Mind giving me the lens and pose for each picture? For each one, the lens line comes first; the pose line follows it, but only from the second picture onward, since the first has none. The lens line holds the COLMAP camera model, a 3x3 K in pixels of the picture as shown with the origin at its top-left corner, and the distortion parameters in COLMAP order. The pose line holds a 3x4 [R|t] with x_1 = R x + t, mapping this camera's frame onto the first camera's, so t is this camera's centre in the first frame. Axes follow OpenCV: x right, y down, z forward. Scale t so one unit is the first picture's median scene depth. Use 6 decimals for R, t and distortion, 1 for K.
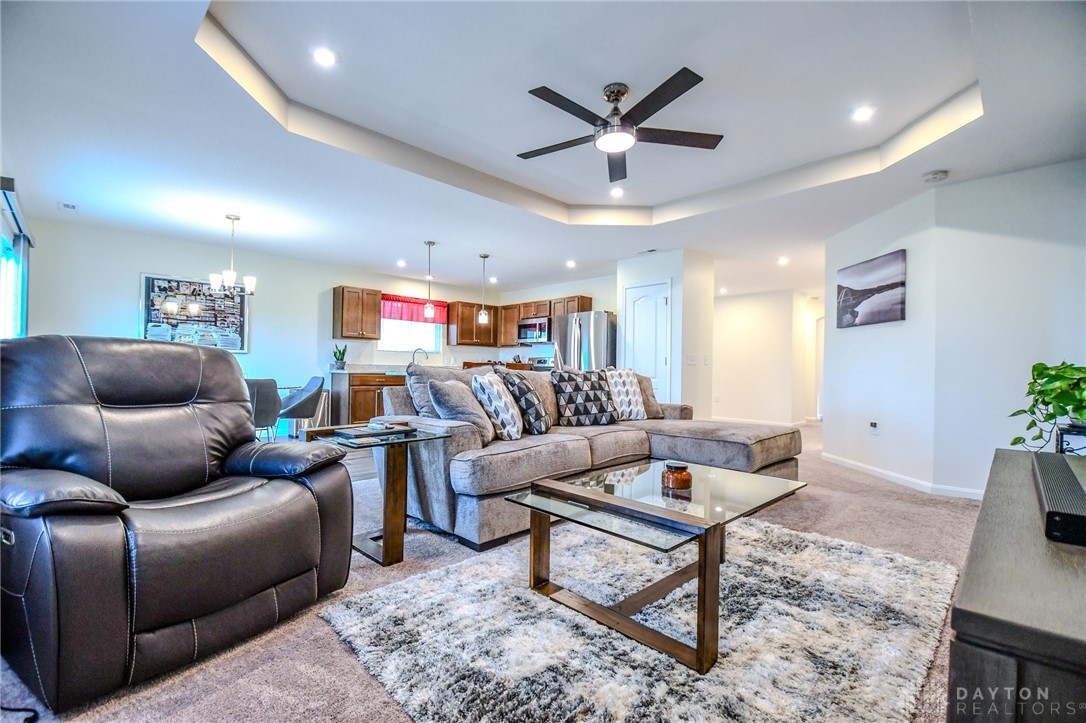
lens RADIAL K [[470.6, 0, 535.9], [0, 470.6, 367.8], [0, 0, 1]] dist [0.018902, -0.027409]
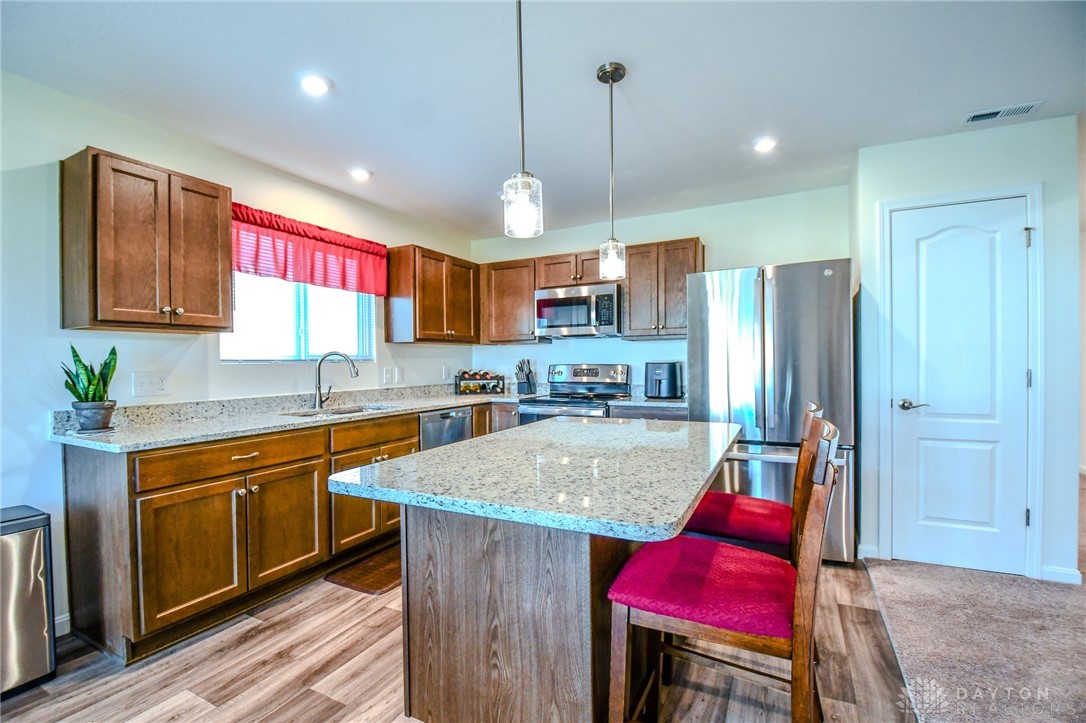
lens RADIAL K [[481.7, 0, 538.6], [0, 481.7, 367.3], [0, 0, 1]] dist [0.003101, -0.012645]
pose [[0.946010, -0.029242, 0.322817, -0.275968], [0.023786, 0.999500, 0.020834, -0.041289], [-0.323265, -0.012030, 0.946232, 0.701976]]
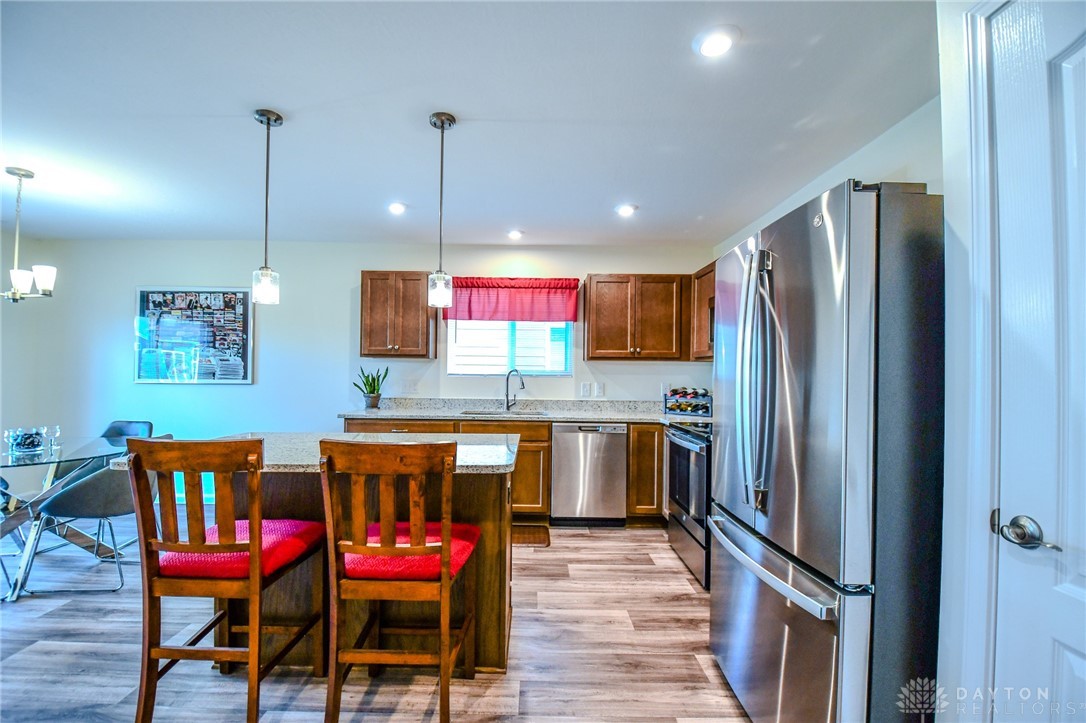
lens RADIAL K [[481.7, 0, 538.6], [0, 481.7, 367.3], [0, 0, 1]] dist [0.003101, -0.012645]
pose [[0.724344, -0.015645, -0.689261, 0.201299], [0.002528, 0.999796, -0.020037, -0.041173], [0.689434, 0.012772, 0.724236, 0.790581]]
